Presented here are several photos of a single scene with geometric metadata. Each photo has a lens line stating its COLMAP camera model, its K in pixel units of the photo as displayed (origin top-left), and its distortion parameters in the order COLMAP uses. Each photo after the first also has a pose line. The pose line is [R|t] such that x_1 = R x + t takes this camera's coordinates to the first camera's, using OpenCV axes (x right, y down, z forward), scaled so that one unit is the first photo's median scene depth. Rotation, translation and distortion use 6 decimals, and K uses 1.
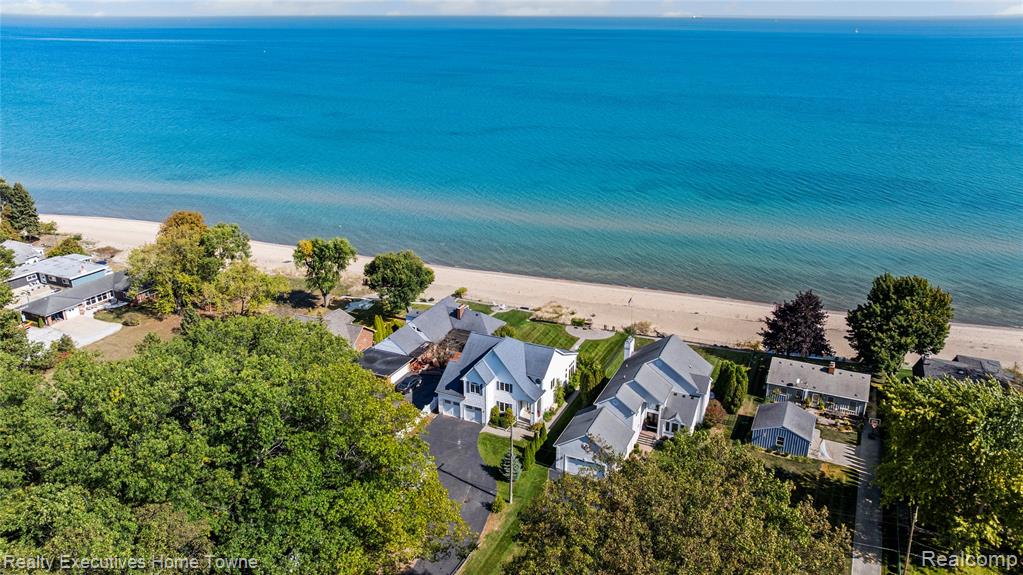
lens RADIAL K [[725.5, 0, 517.8], [0, 725.5, 287.5], [0, 0, 1]] dist [-0.024046, -0.001715]
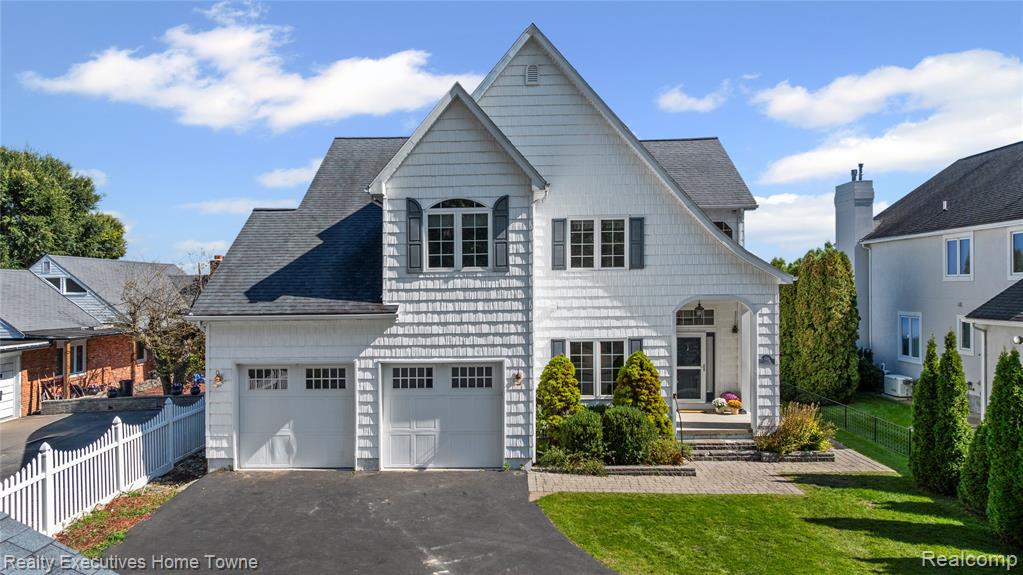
lens RADIAL K [[715.5, 0, 511.5], [0, 715.5, 287.5], [0, 0, 1]] dist [-0.020487, 0.001388]
pose [[0.912736, -0.010428, 0.408416, -0.114559], [0.152593, 0.936030, -0.317118, 0.202394], [-0.378982, 0.351766, 0.855940, 0.848283]]
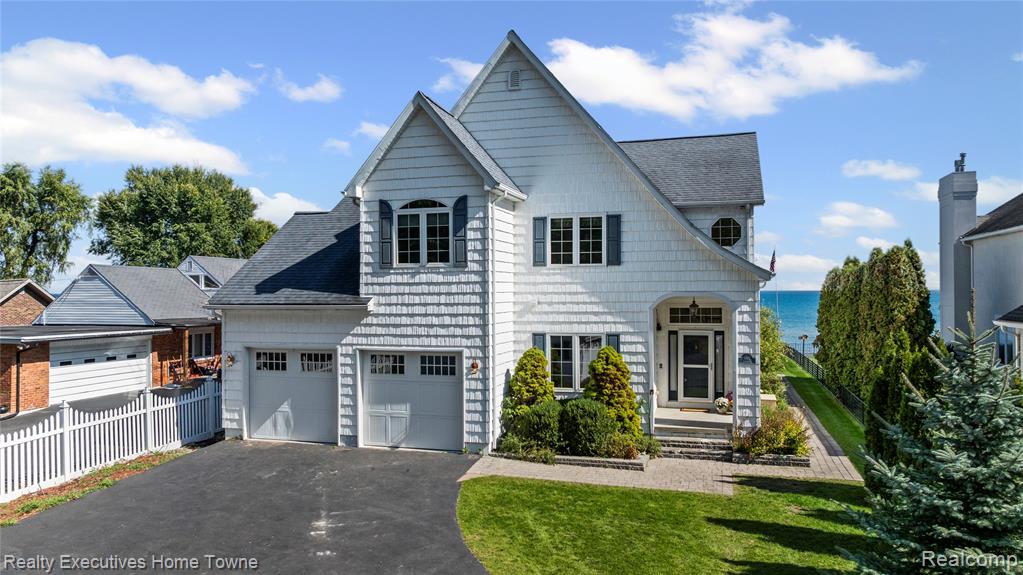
lens RADIAL K [[704.3, 0, 540.7], [0, 704.3, 290.6], [0, 0, 1]] dist [-0.017334, -0.000181]
pose [[0.981829, -0.003083, 0.189742, -0.063064], [0.068965, 0.937300, -0.341631, 0.212257], [-0.176792, 0.348509, 0.920481, 0.828155]]
